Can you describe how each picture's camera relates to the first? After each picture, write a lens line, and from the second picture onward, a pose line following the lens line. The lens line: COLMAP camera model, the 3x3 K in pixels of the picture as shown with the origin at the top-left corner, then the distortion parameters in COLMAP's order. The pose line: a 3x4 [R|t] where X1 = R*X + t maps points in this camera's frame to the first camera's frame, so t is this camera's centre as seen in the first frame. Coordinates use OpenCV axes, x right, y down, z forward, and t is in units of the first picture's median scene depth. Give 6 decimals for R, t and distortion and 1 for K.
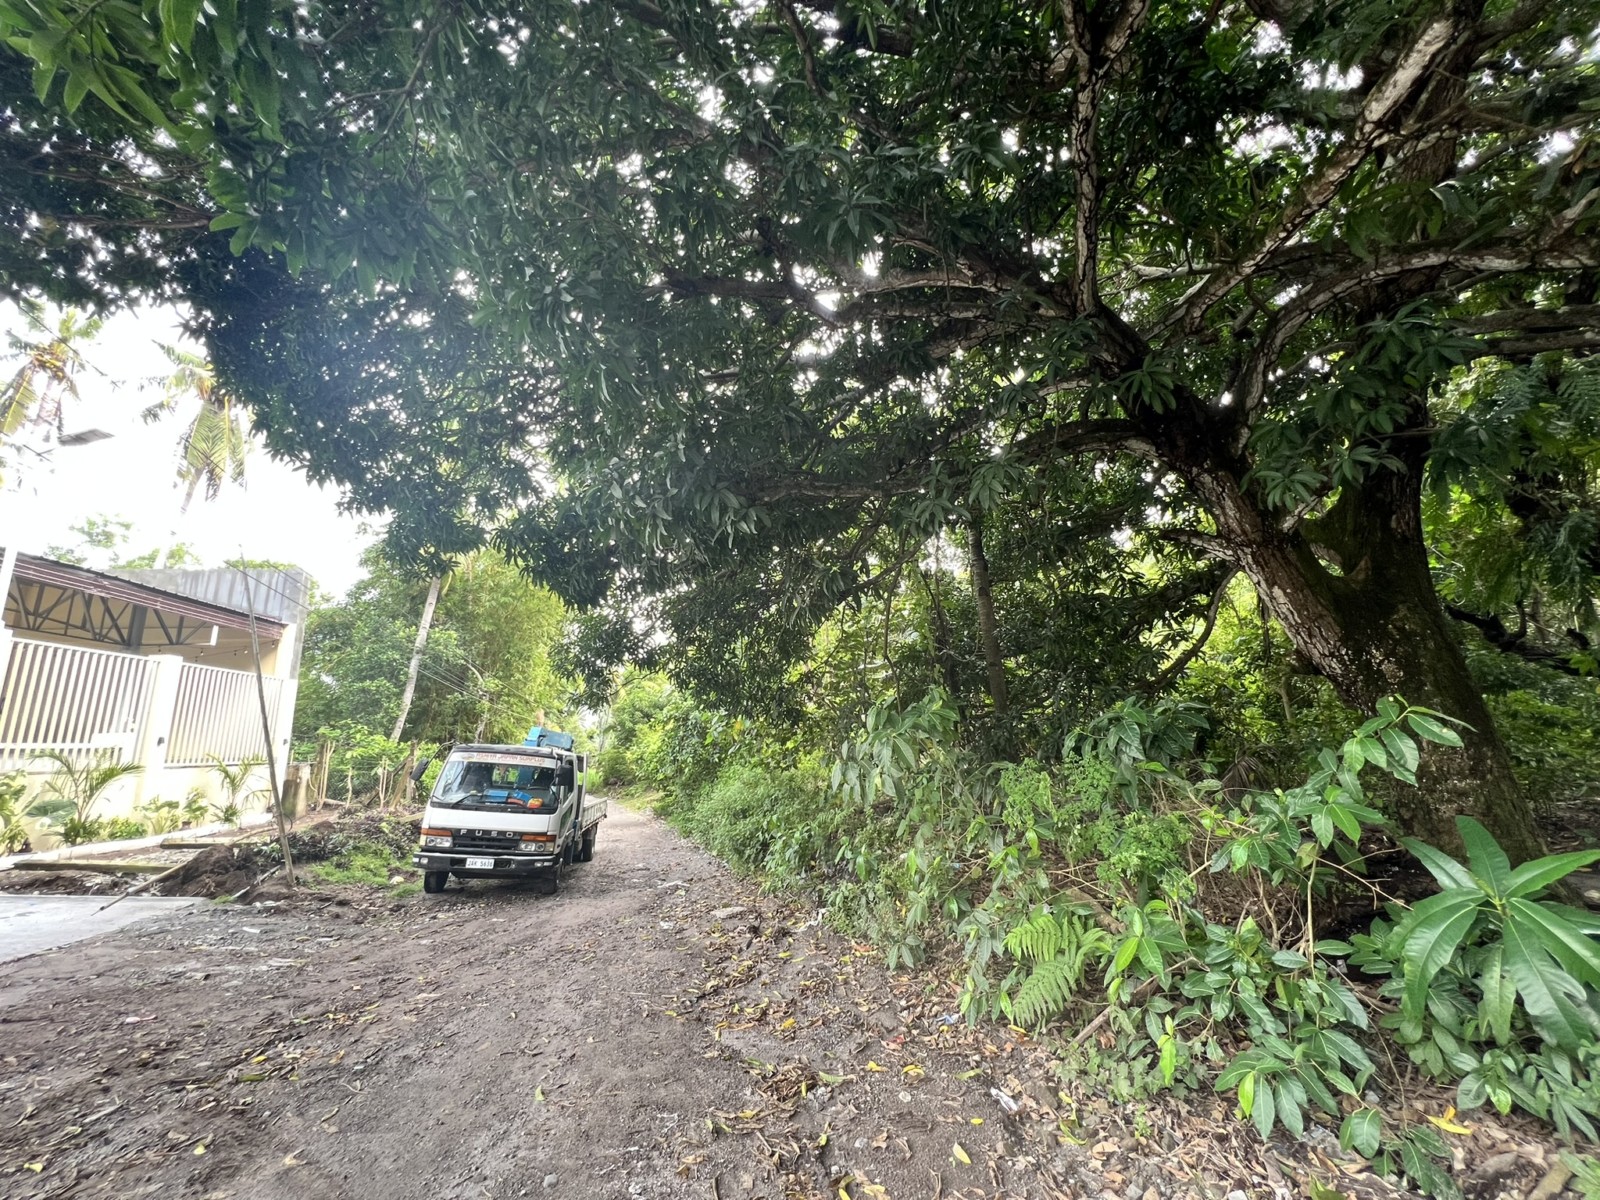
lens RADIAL K [[647.7, 0, 800.0], [0, 647.7, 600.0], [0, 0, 1]] dist [0.004091, 0.000366]
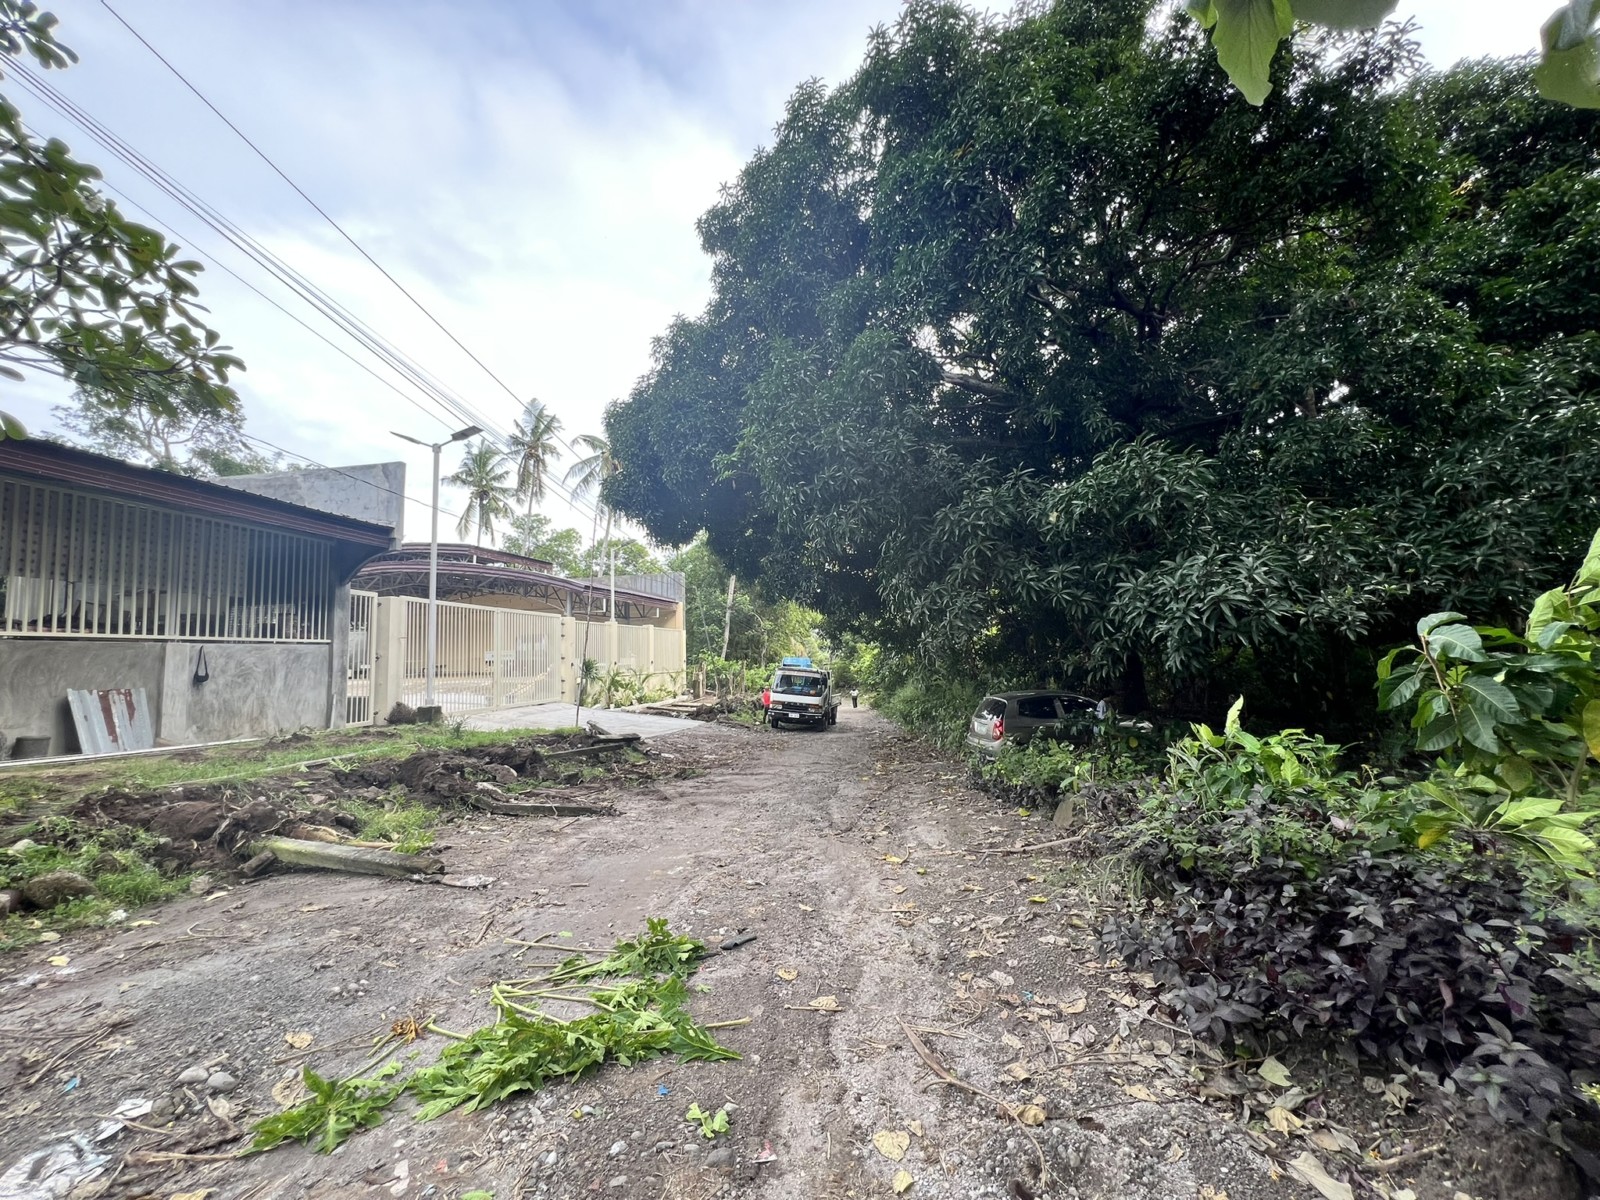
lens RADIAL K [[647.7, 0, 800.0], [0, 647.7, 600.0], [0, 0, 1]] dist [0.004091, 0.000366]
pose [[0.944831, -0.019655, -0.326968, 0.187572], [0.064695, 0.989733, 0.127449, -0.188148], [0.321106, -0.141571, 0.936402, -0.684733]]
